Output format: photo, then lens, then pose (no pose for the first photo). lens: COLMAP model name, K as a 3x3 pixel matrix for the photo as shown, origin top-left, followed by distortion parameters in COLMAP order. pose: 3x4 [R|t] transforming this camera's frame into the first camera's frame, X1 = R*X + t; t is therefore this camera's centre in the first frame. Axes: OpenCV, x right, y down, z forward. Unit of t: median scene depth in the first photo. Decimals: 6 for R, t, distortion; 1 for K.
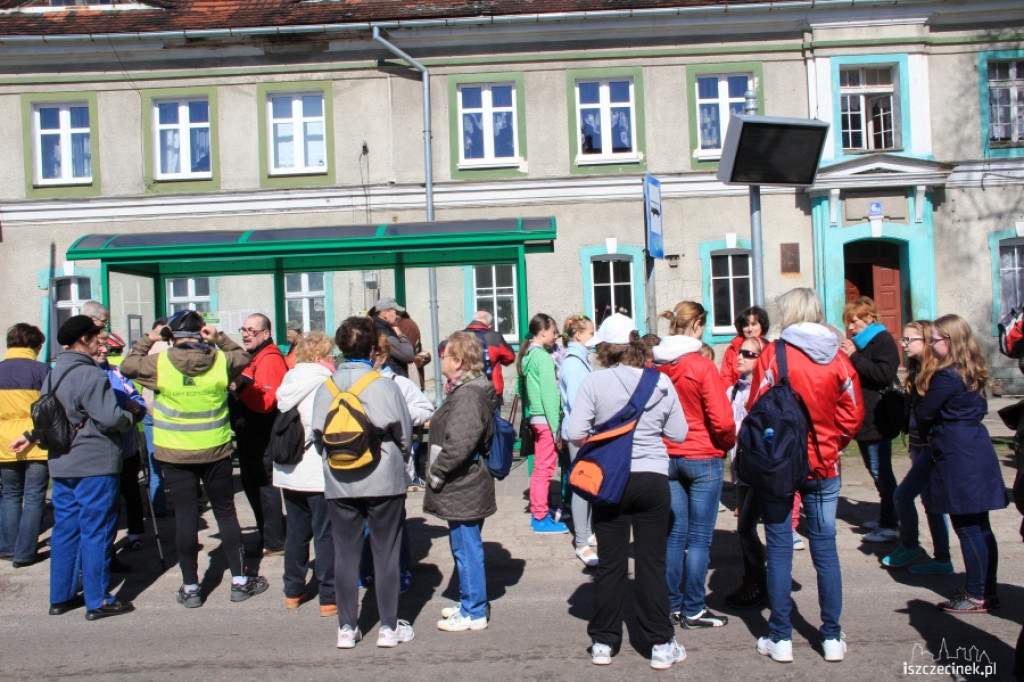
lens RADIAL K [[1051.9, 0, 510.9], [0, 1051.9, 329.4], [0, 0, 1]] dist [-0.110511, 0.316940]
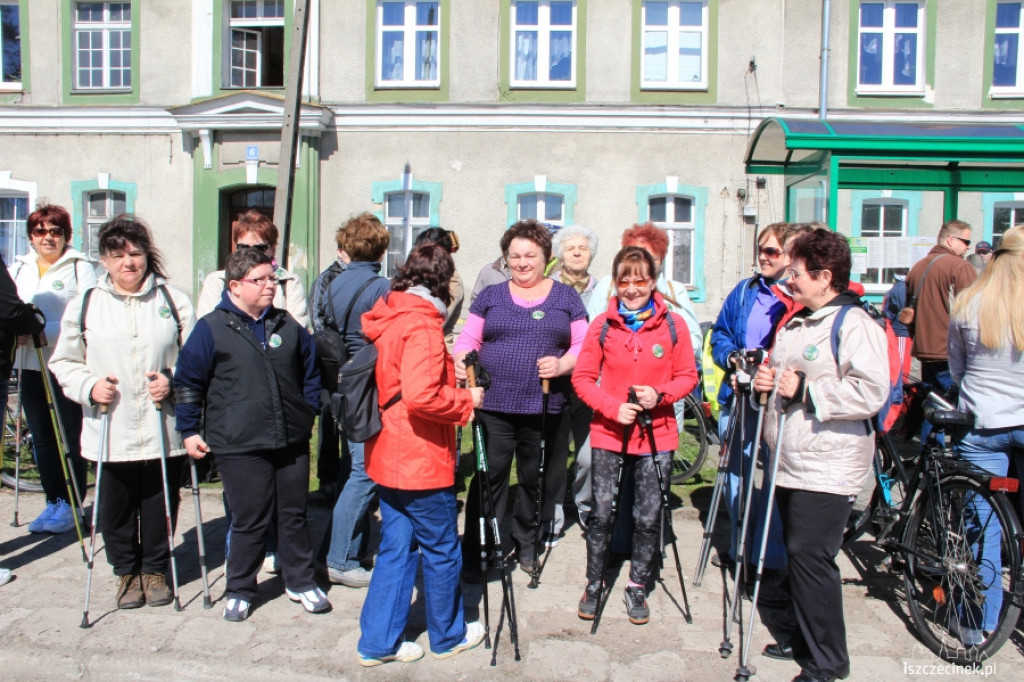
lens RADIAL K [[953.8, 0, 512.6], [0, 953.8, 345.3], [0, 0, 1]] dist [-0.157130, 0.225770]
pose [[0.997827, 0.057557, -0.032084, -0.303071], [-0.055077, 0.995775, 0.073472, 0.016993], [0.036177, -0.071545, 0.996781, 0.184068]]
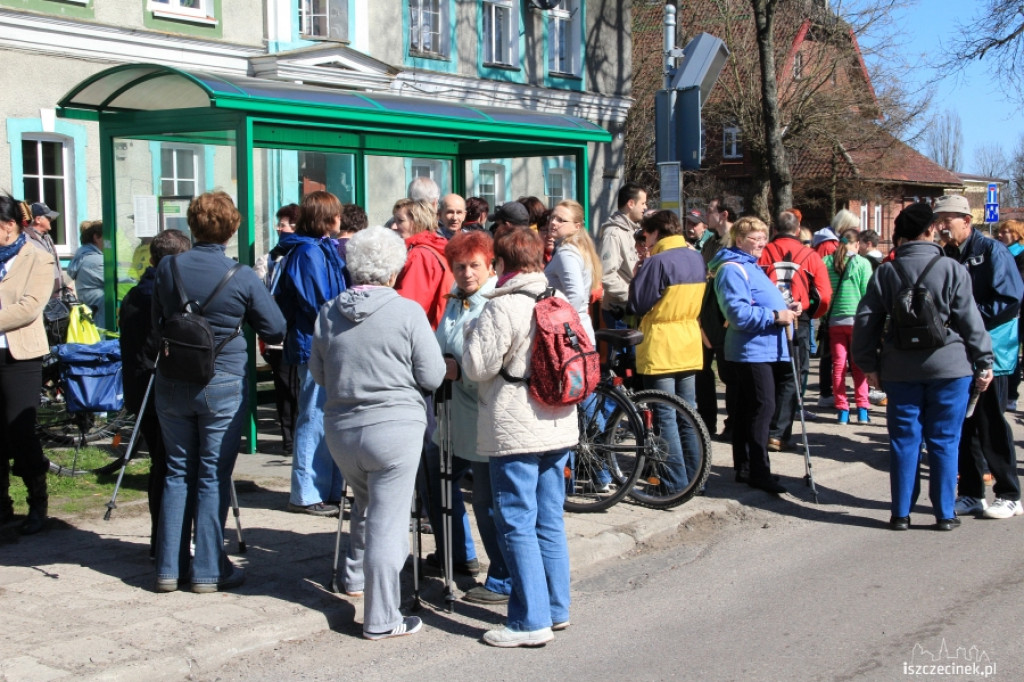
lens RADIAL K [[1595.9, 0, 554.1], [0, 1595.9, 340.2], [0, 0, 1]] dist [0.012418, 0.874440]
pose [[0.542028, -0.015511, 0.840217, -0.611582], [-0.016562, 0.999438, 0.029135, 0.026564], [-0.840197, -0.029708, 0.541467, 0.149236]]
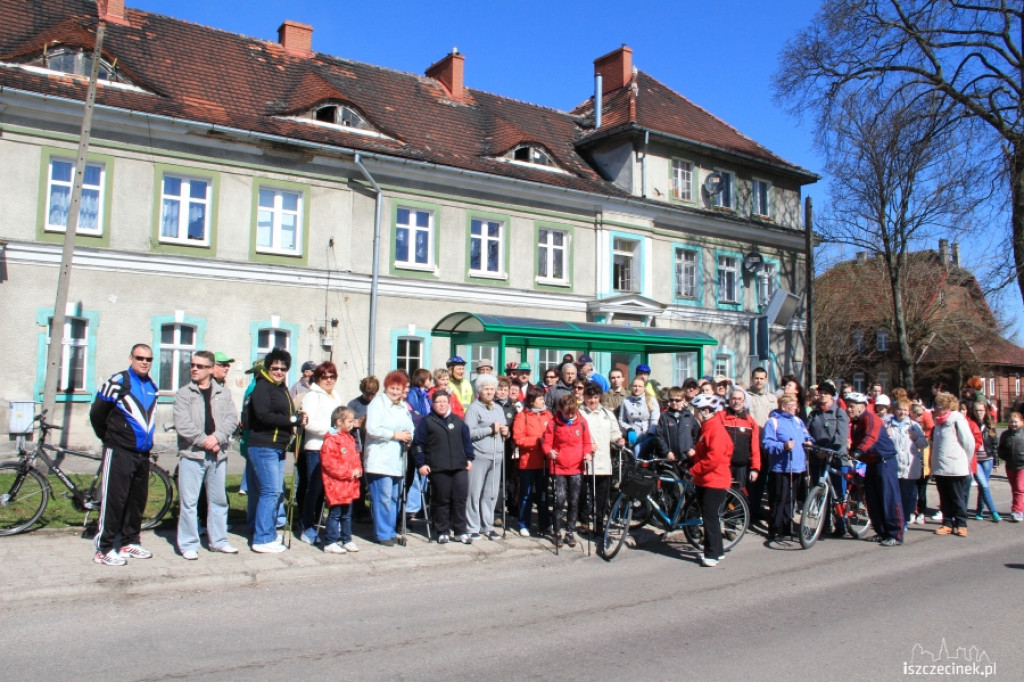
lens RADIAL K [[881.4, 0, 534.0], [0, 881.4, 337.8], [0, 0, 1]] dist [-0.168746, 0.149890]
pose [[0.793630, 0.089448, 0.601790, -0.577325], [-0.048276, 0.995273, -0.084269, 0.023156], [-0.606483, 0.037827, 0.794196, -0.001076]]
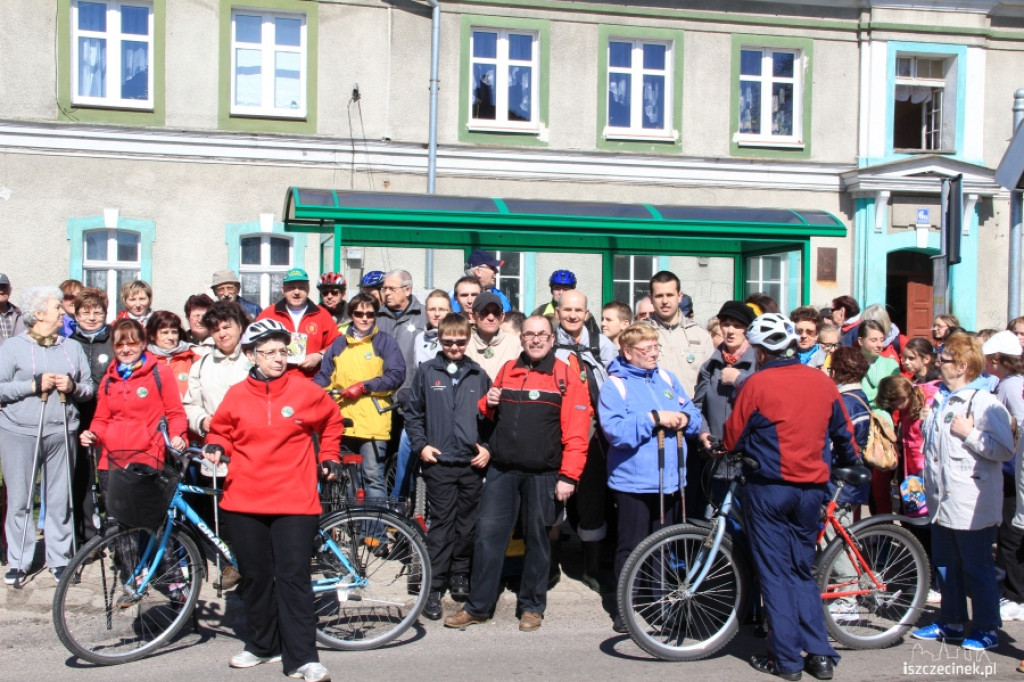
lens RADIAL K [[1297.9, 0, 512.0], [0, 1297.9, 341.0], [0, 0, 1]] dist [-0.001260, 0.398723]
pose [[0.966643, 0.054079, 0.250352, -0.263240], [-0.055791, 0.998442, -0.000259, 0.011517], [-0.249976, -0.013717, 0.968155, -0.002721]]
